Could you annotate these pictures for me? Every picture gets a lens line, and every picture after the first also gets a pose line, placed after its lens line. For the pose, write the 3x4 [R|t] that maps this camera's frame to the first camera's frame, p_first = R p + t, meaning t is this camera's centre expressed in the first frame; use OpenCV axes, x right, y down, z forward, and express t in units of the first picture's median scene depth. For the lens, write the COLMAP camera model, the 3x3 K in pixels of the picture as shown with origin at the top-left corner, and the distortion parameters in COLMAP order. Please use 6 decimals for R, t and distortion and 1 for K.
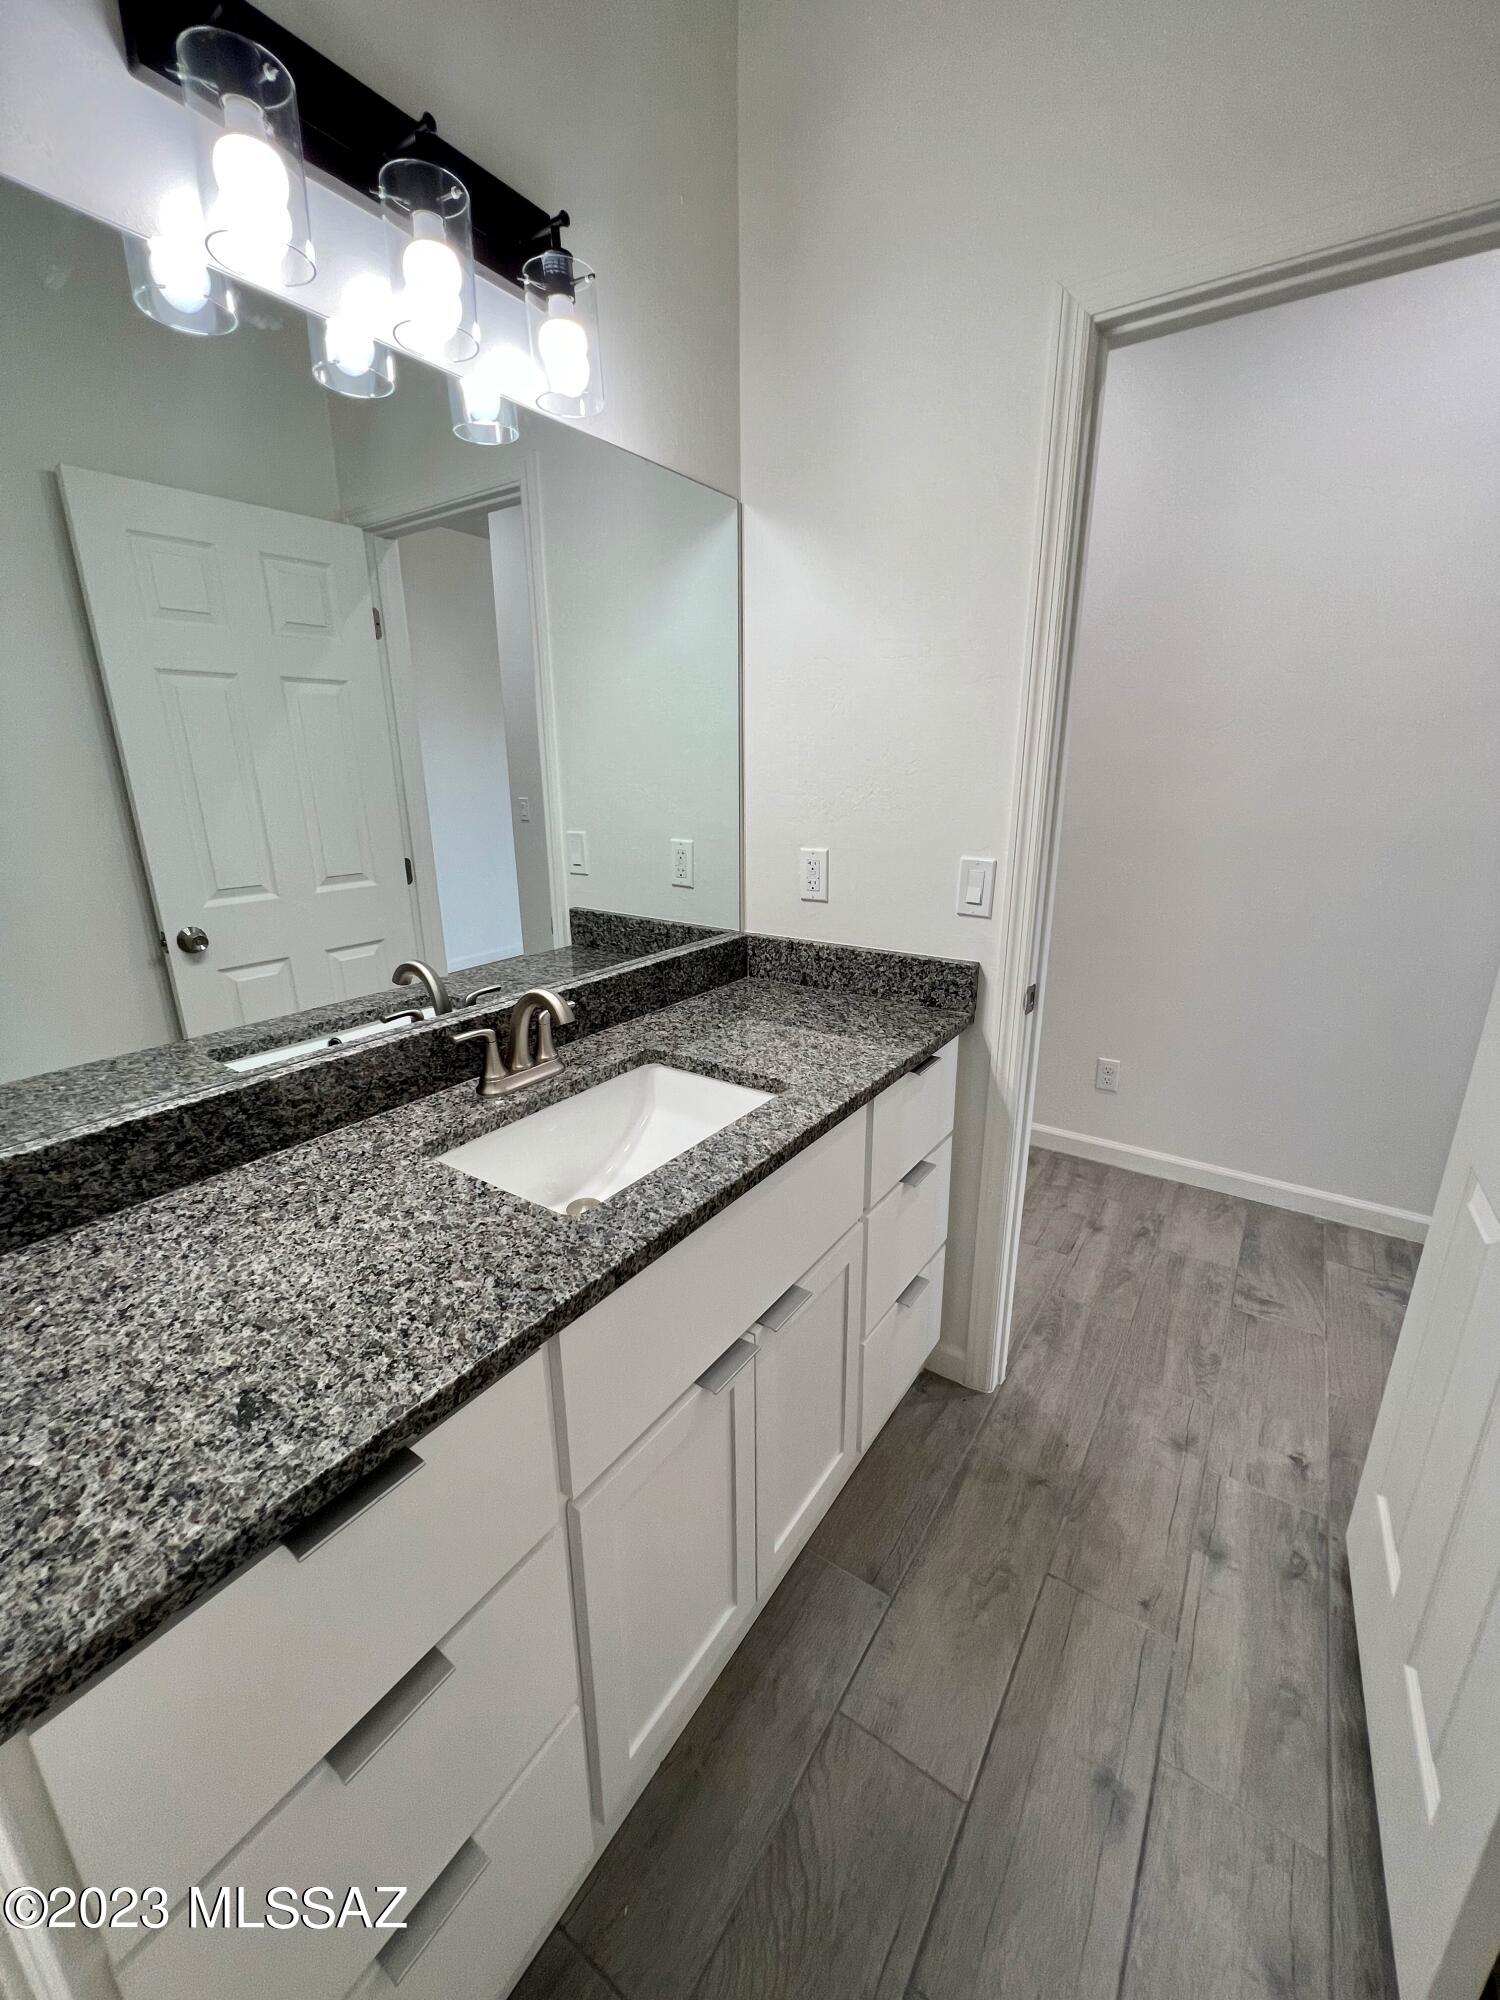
lens RADIAL K [[810.9, 0, 755.5], [0, 810.9, 1002.0], [0, 0, 1]] dist [-0.004914, 0.001269]
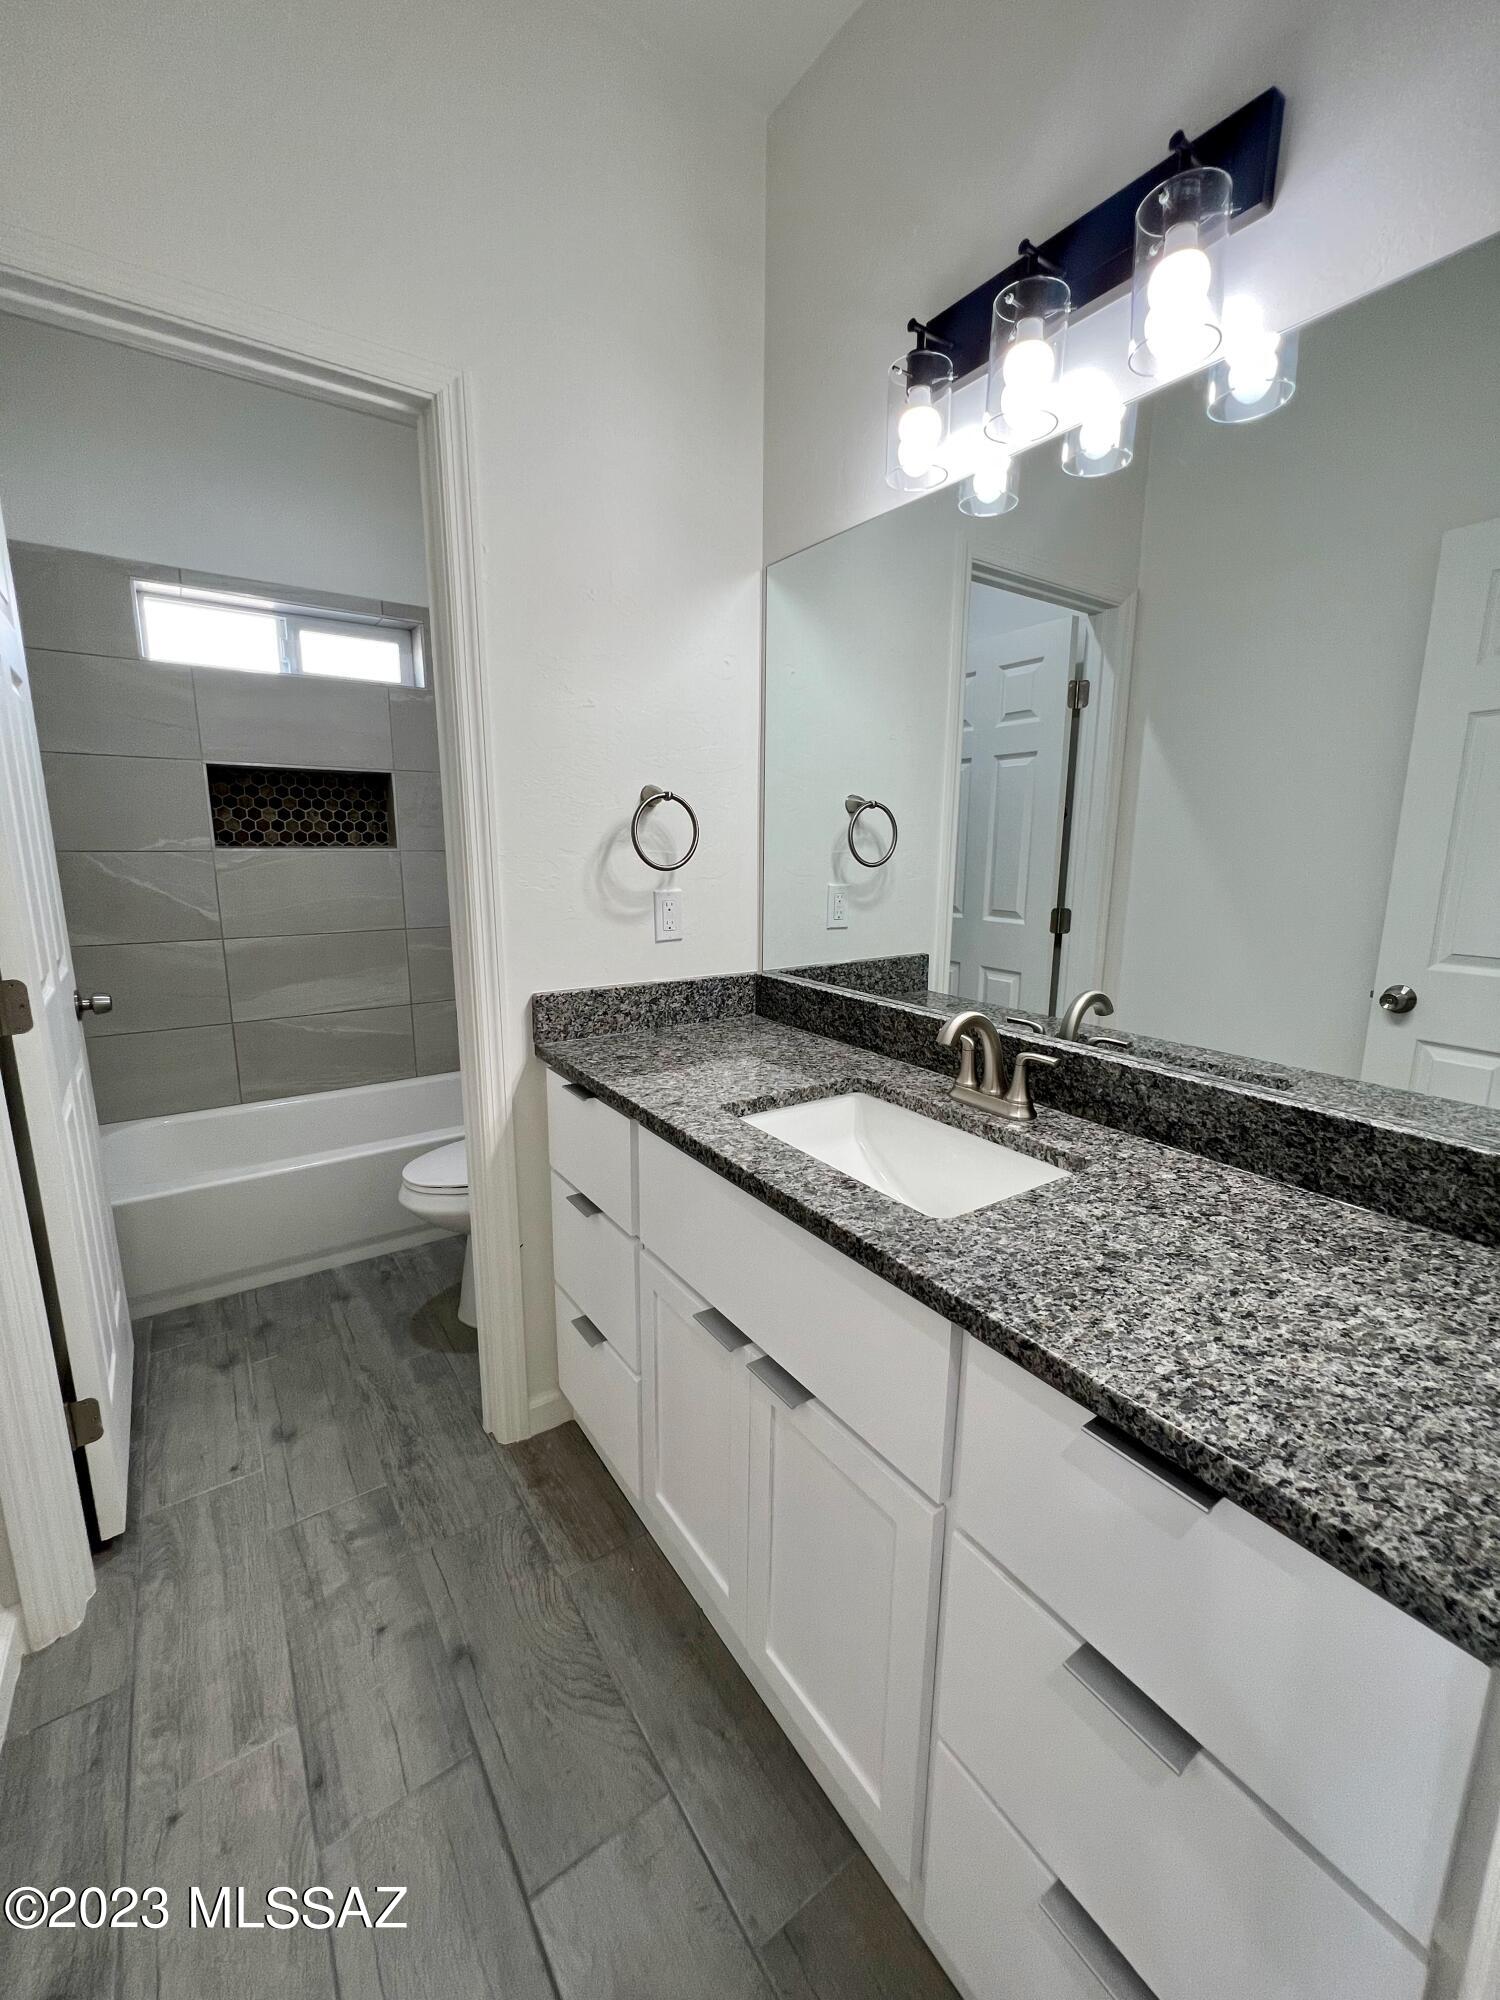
lens RADIAL K [[810.9, 0, 742.9], [0, 810.9, 1000.6], [0, 0, 1]] dist [-0.004914, 0.001269]
pose [[-0.370524, 0.183427, -0.910531, 0.732101], [-0.273250, 0.915398, 0.295602, -0.241061], [0.887720, 0.358330, -0.289056, 1.000246]]
